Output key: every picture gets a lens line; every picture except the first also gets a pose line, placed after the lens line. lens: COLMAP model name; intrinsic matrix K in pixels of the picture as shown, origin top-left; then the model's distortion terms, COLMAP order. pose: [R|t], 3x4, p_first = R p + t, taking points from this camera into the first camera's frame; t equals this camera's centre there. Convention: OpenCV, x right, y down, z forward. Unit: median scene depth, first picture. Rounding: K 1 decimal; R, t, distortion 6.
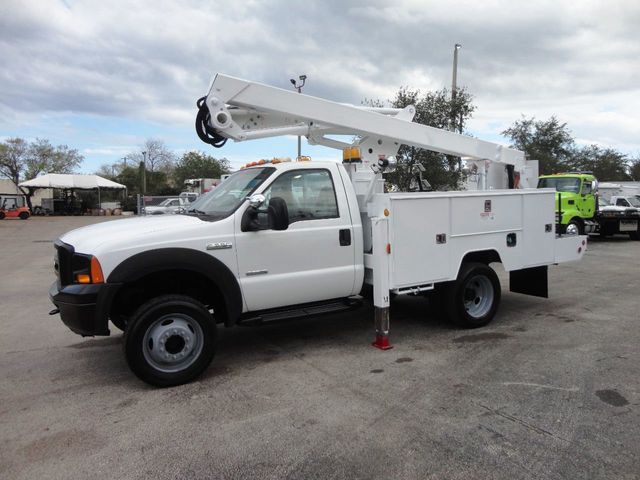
lens RADIAL K [[461.6, 0, 326.8], [0, 461.6, 236.9], [0, 0, 1]] dist [-0.010338, 0.005423]
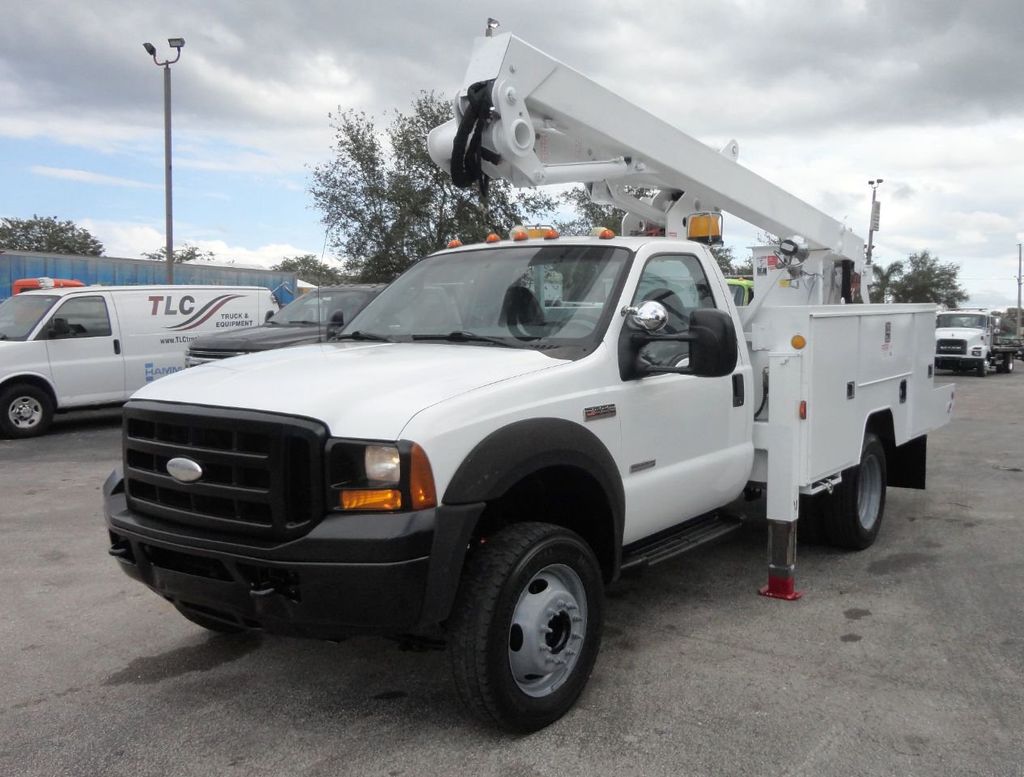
lens RADIAL K [[924.0, 0, 542.2], [0, 924.0, 408.2], [0, 0, 1]] dist [-0.002373, -0.006857]
pose [[0.913004, -0.023547, 0.407272, -0.561128], [0.016966, 0.999661, 0.019764, -0.003091], [-0.407599, -0.011134, 0.913093, 0.145553]]
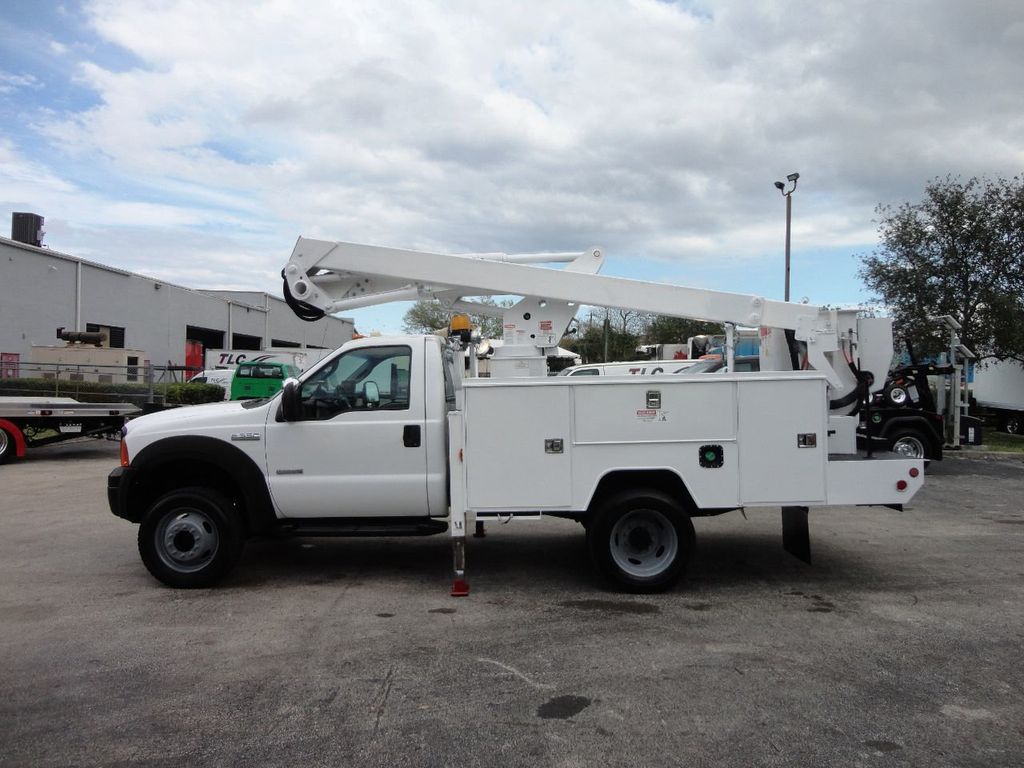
lens RADIAL K [[738.5, 0, 525.8], [0, 738.5, 380.6], [0, 0, 1]] dist [-0.010338, 0.005423]
pose [[0.860809, 0.014194, -0.508730, 0.788165], [-0.050951, 0.996992, -0.058395, -0.027071], [0.506371, 0.076188, 0.858943, 0.049783]]
